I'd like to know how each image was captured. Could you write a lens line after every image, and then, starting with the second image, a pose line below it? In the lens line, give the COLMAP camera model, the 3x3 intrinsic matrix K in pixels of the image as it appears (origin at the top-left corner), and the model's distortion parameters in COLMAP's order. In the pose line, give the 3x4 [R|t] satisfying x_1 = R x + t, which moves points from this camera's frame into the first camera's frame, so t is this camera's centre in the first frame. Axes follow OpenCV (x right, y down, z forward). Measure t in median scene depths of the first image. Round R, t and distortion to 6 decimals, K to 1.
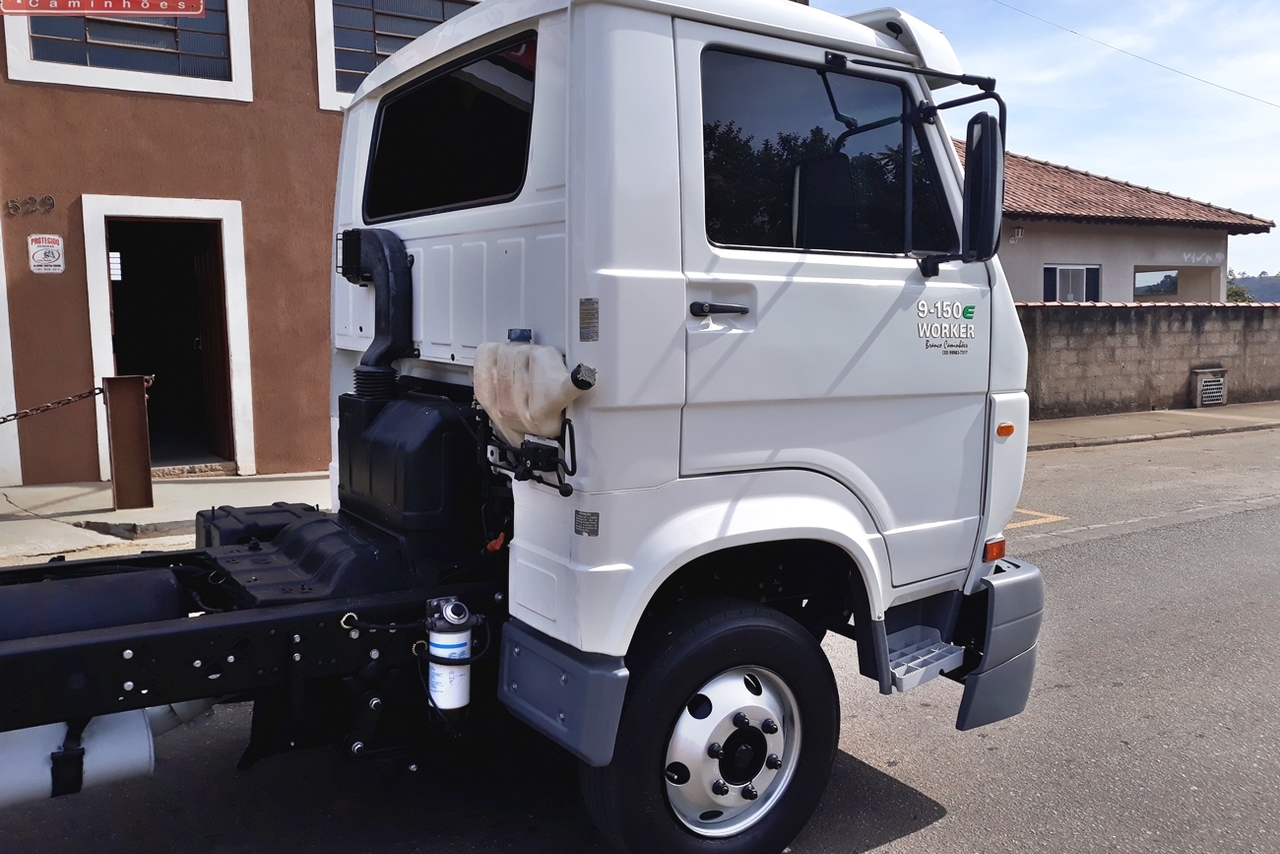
lens RADIAL K [[1057.3, 0, 640.0], [0, 1057.3, 427.0], [0, 0, 1]] dist [0.042683, -0.004521]
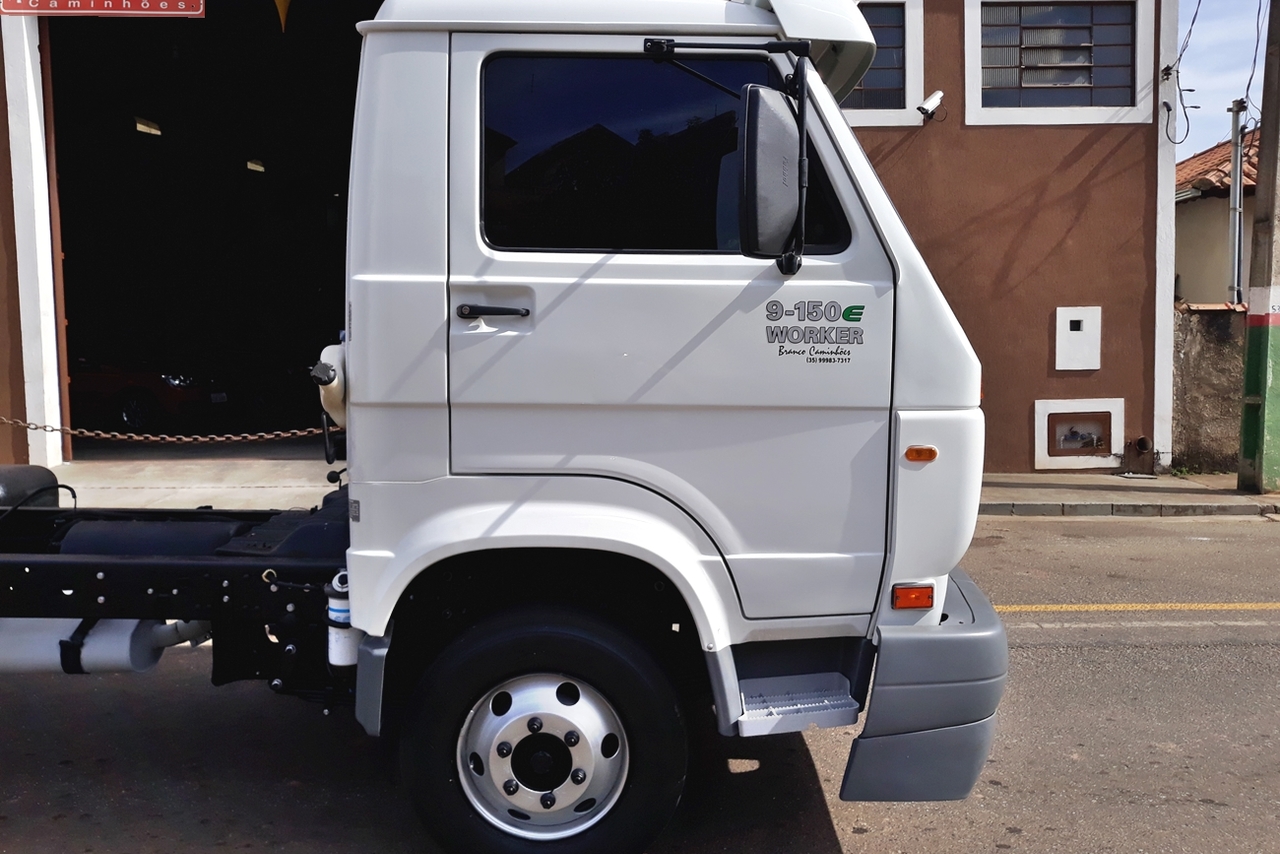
lens RADIAL K [[1055.7, 0, 606.1], [0, 1055.7, 423.8], [0, 0, 1]] dist [0.013134, 0.000373]
pose [[0.848823, 0.048871, -0.526413, 0.649229], [-0.053761, 0.998536, 0.006013, -0.014776], [0.525936, 0.023196, 0.850208, 0.185000]]
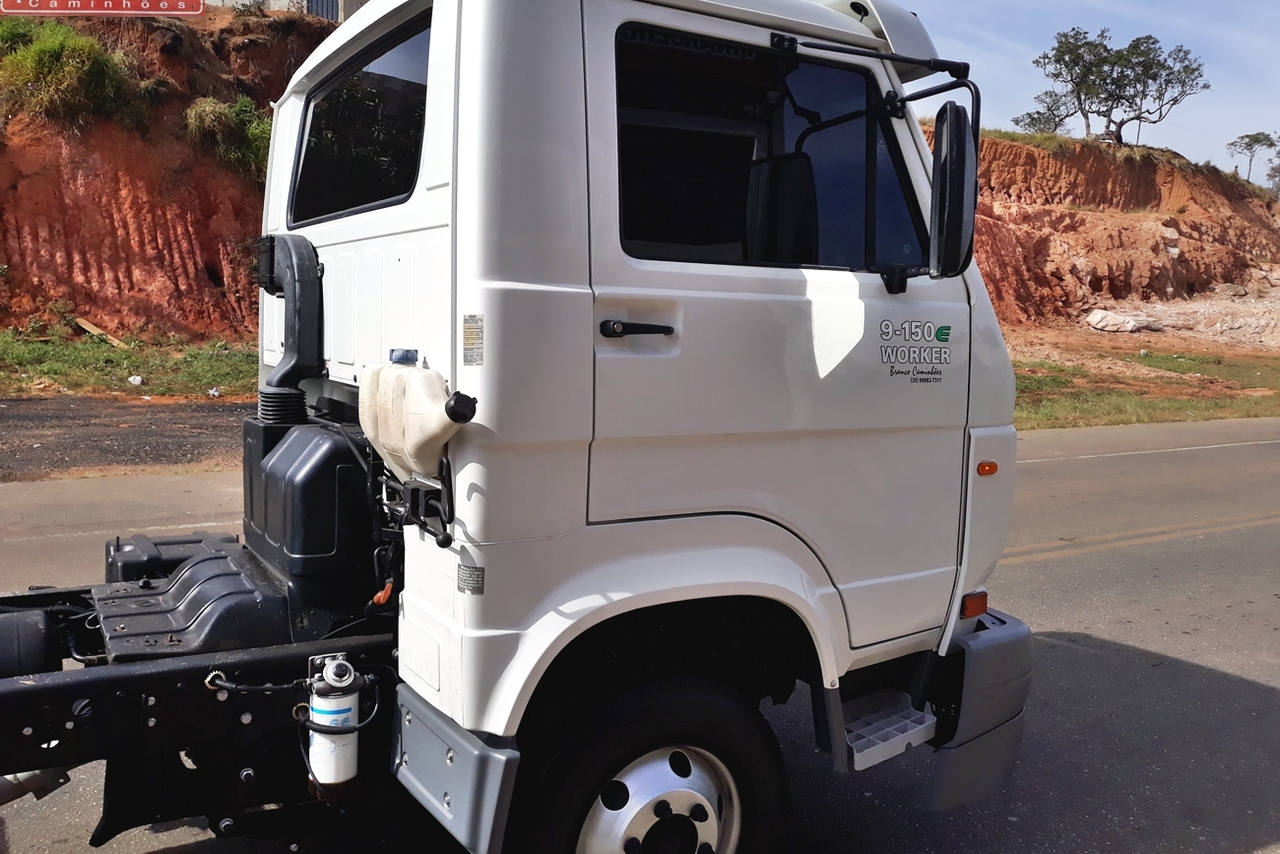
lens RADIAL K [[1044.6, 0, 640.0], [0, 1044.6, 427.0], [0, 0, 1]] dist [0.040447, -0.003129]
pose [[0.999271, 0.013382, -0.035751, 0.100842], [-0.013738, 0.999858, -0.009734, -0.021818], [0.035616, 0.010218, 0.999313, 0.142901]]
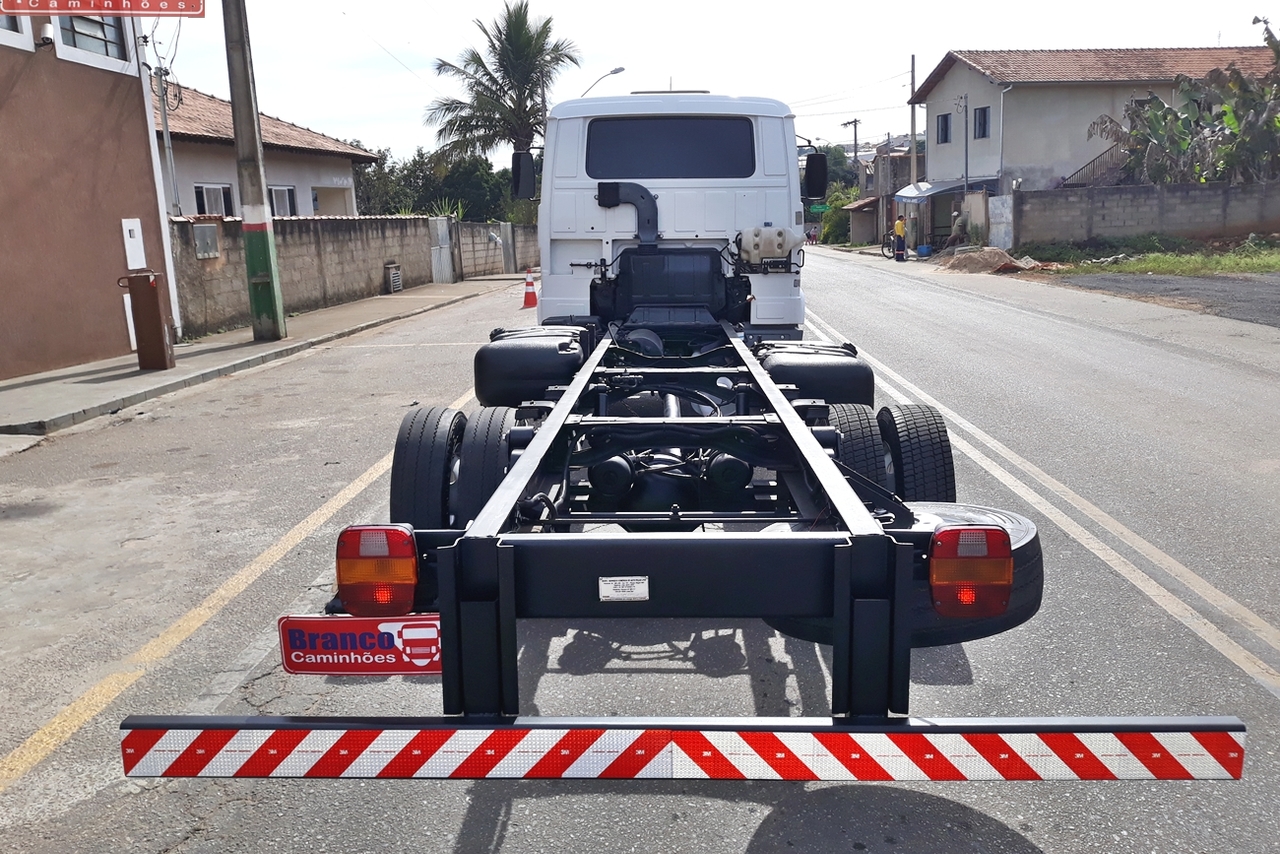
lens RADIAL K [[1044.6, 0, 640.0], [0, 1044.6, 427.0], [0, 0, 1]] dist [0.040447, -0.003129]
pose [[0.590519, -0.170792, 0.788744, -2.539259], [0.107099, 0.985290, 0.133168, 0.042704], [-0.799885, 0.005835, 0.600124, -0.455867]]
